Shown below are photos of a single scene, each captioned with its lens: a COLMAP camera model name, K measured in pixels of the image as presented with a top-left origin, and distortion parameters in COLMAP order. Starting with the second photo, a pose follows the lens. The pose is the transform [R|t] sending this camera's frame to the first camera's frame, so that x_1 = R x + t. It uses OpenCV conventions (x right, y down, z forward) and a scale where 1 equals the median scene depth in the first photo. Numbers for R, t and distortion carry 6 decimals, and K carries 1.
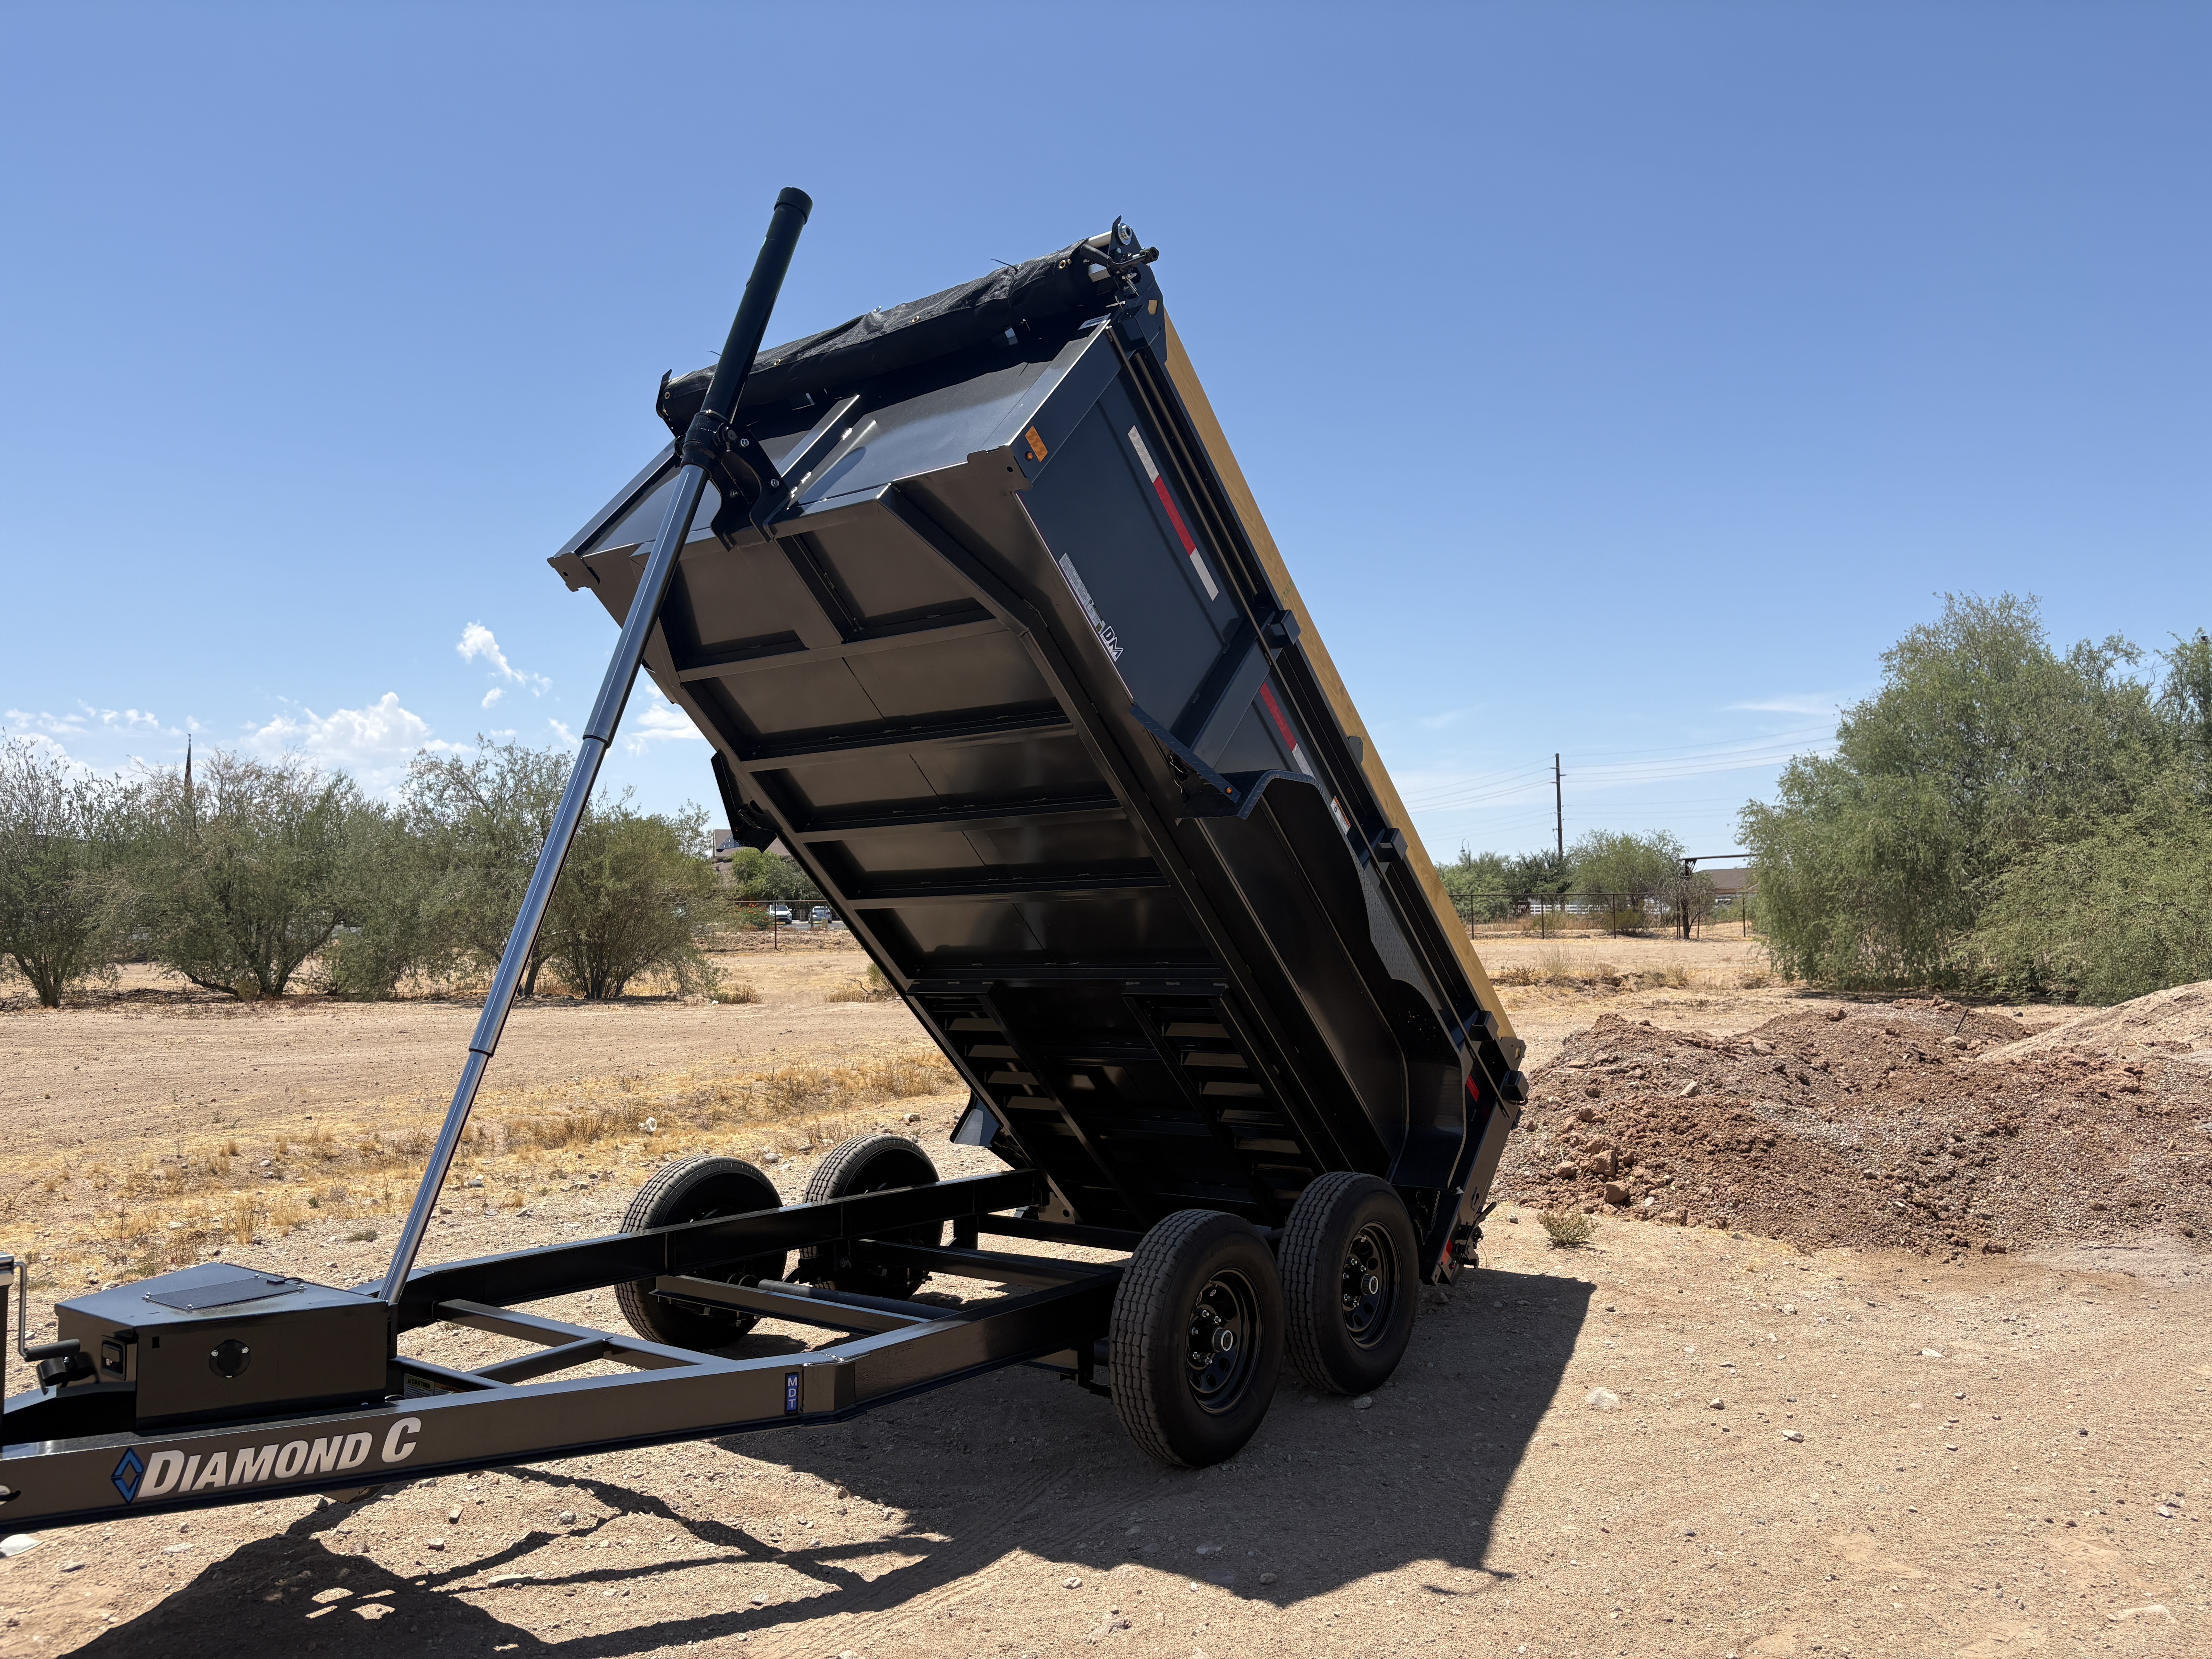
lens RADIAL K [[1652.3, 0, 1108.8], [0, 1652.3, 833.8], [0, 0, 1]] dist [0.073922, -0.075085]
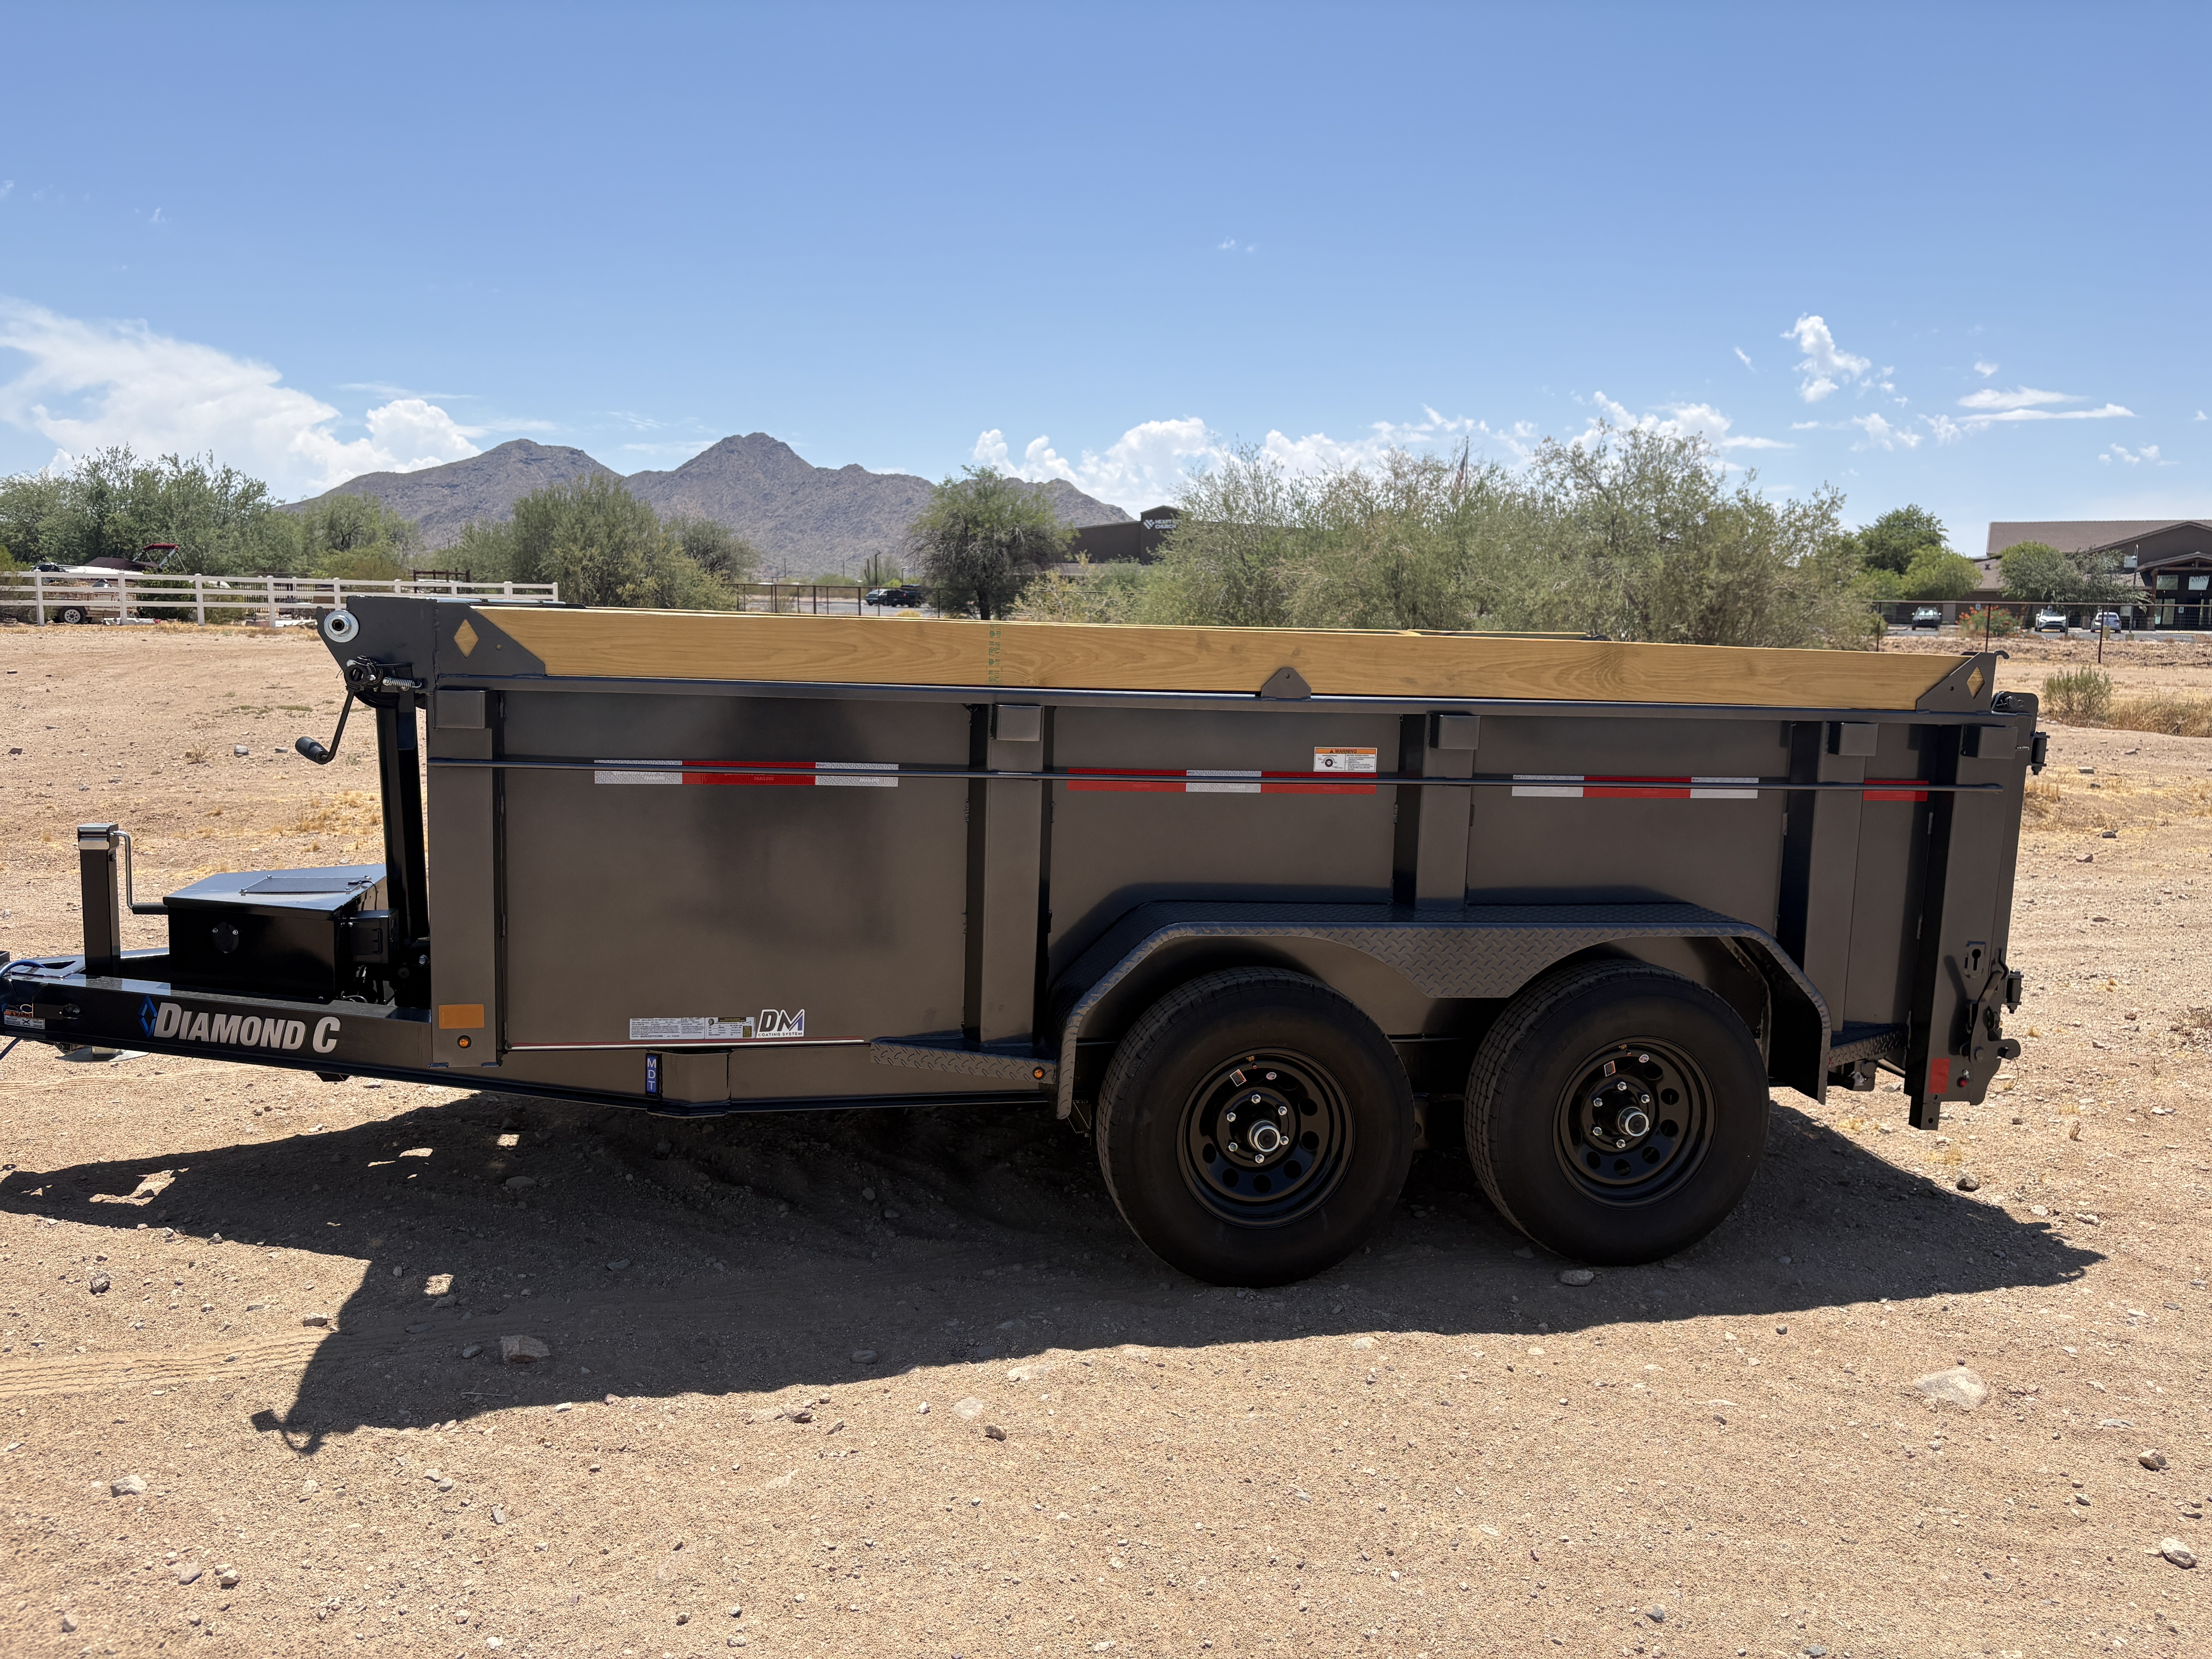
lens RADIAL K [[1652.3, 0, 1108.8], [0, 1652.3, 833.8], [0, 0, 1]] dist [0.073922, -0.075085]
pose [[0.765565, 0.115290, -0.632944, 0.542798], [0.001207, 0.983553, 0.180614, 0.032023], [0.643357, -0.139035, 0.752835, 0.448708]]
